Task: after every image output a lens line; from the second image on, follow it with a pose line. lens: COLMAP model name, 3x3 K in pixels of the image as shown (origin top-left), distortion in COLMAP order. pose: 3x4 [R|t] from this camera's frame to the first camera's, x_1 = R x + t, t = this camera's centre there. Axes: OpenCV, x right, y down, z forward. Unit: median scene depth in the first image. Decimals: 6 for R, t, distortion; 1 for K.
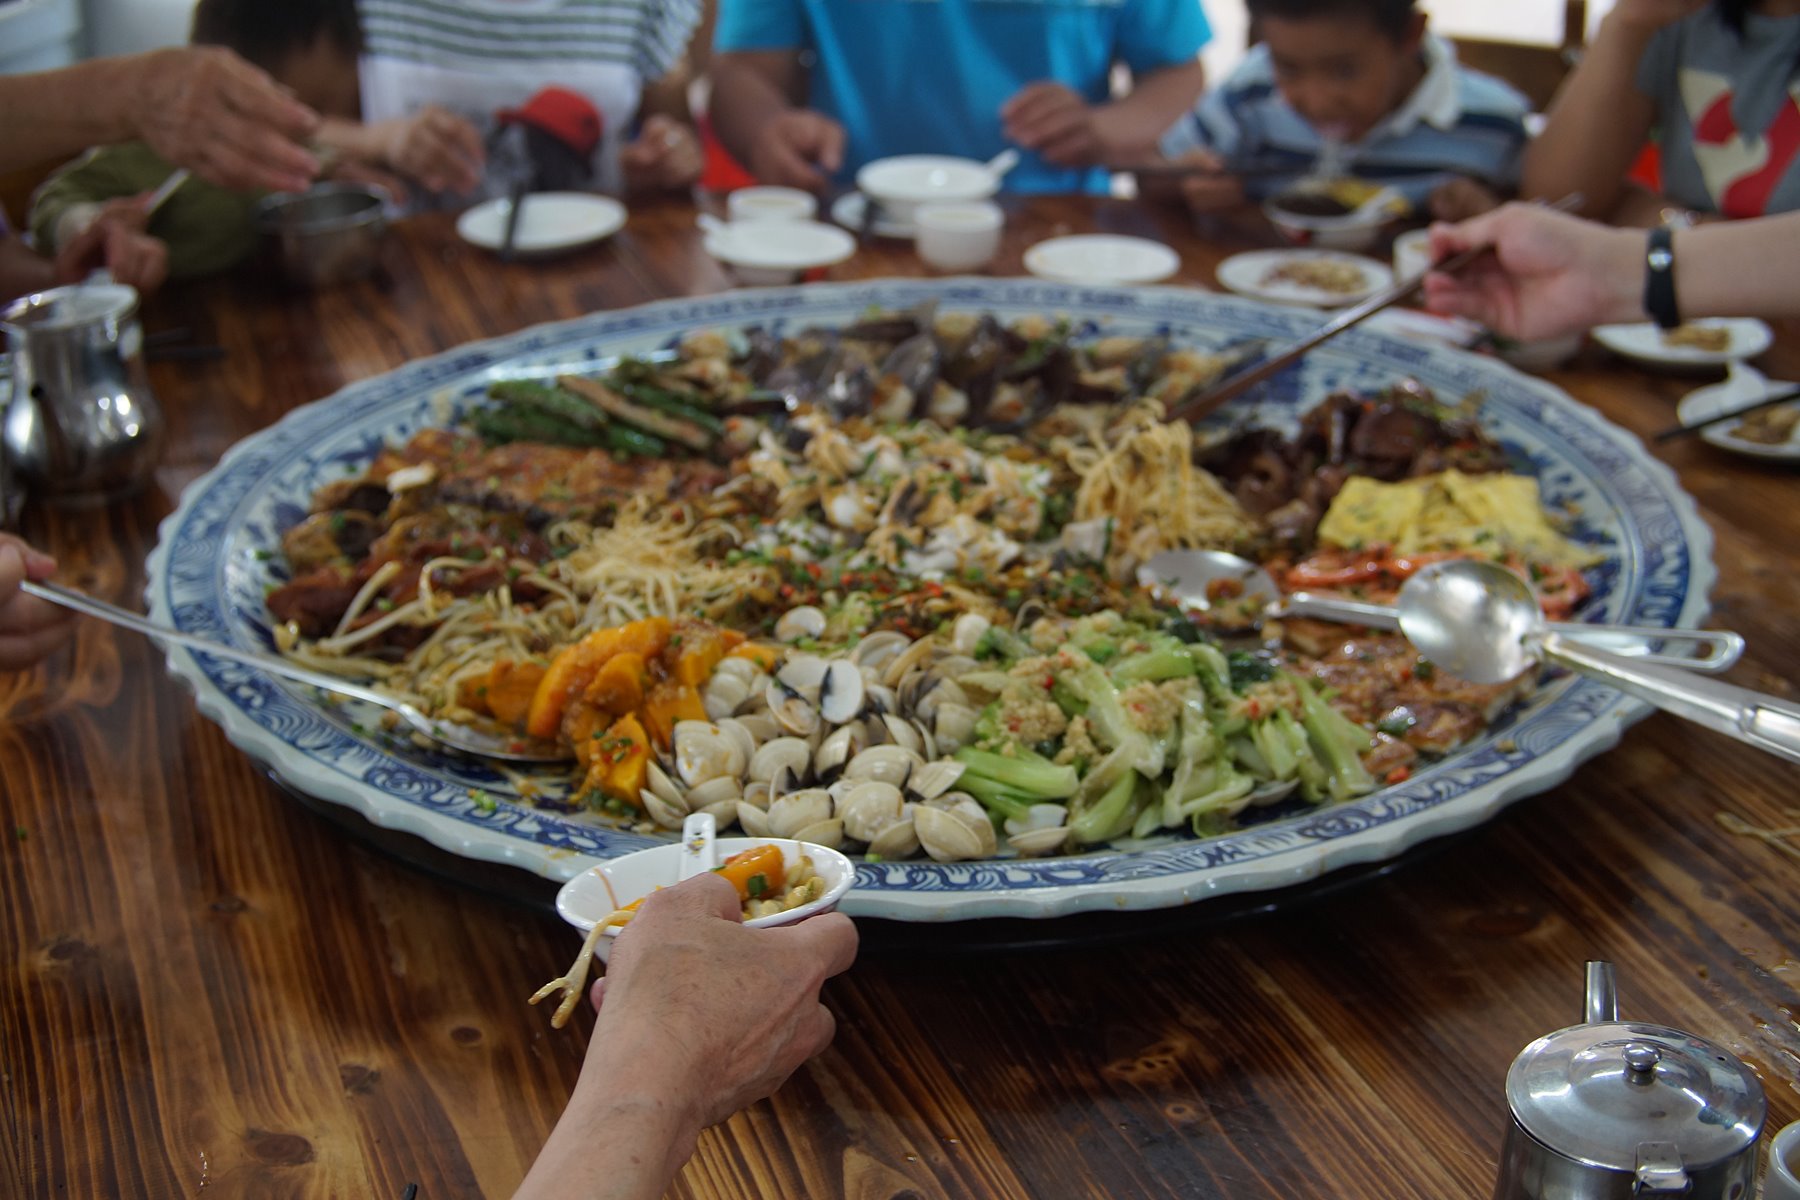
lens RADIAL K [[2737.0, 0, 900.1], [0, 2737.0, 637.4], [0, 0, 1]] dist [-0.253788, 0.024126]
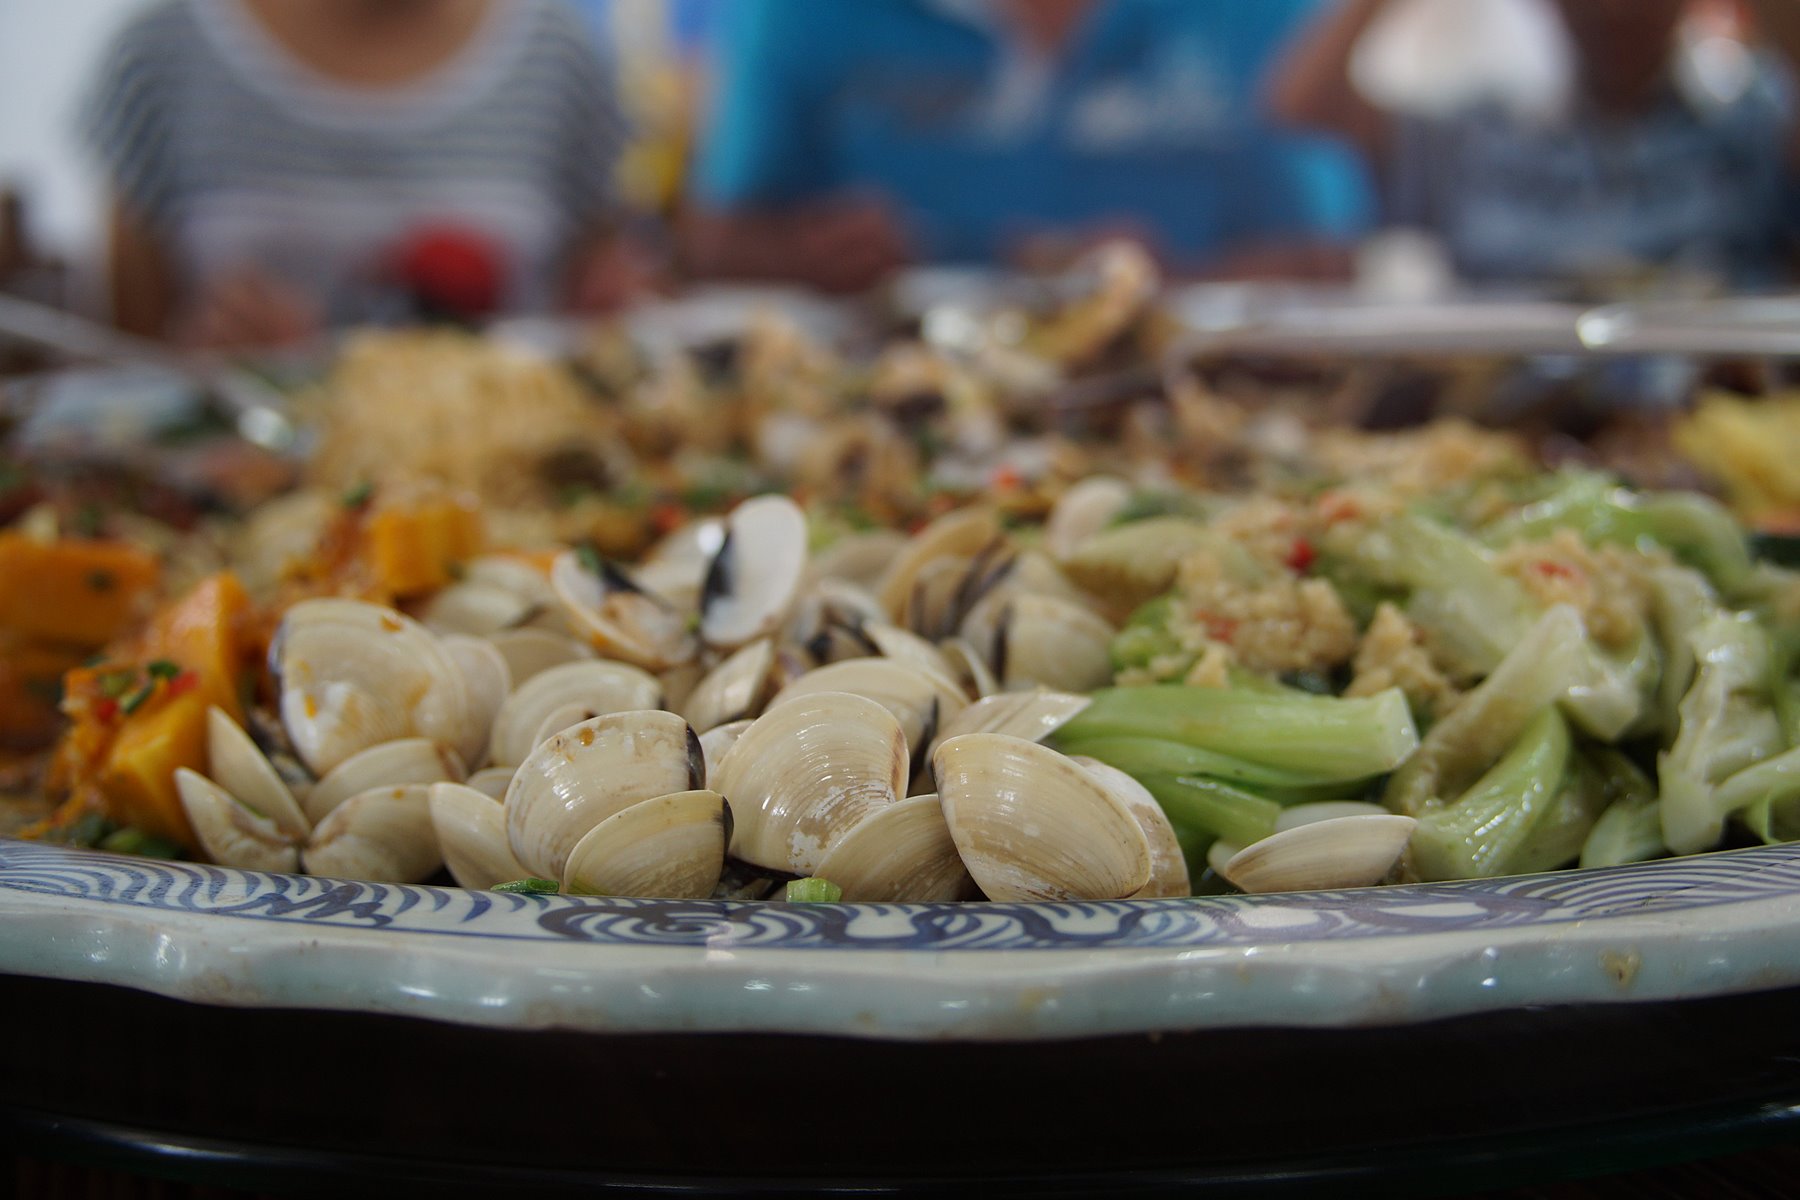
lens RADIAL K [[2737.0, 0, 900.1], [0, 2737.0, 637.4], [0, 0, 1]] dist [-0.253788, 0.024126]
pose [[0.999574, -0.011092, -0.027011, 0.009043], [0.004166, 0.969755, -0.244045, 0.124010], [0.028901, 0.243829, 0.969388, 0.655600]]
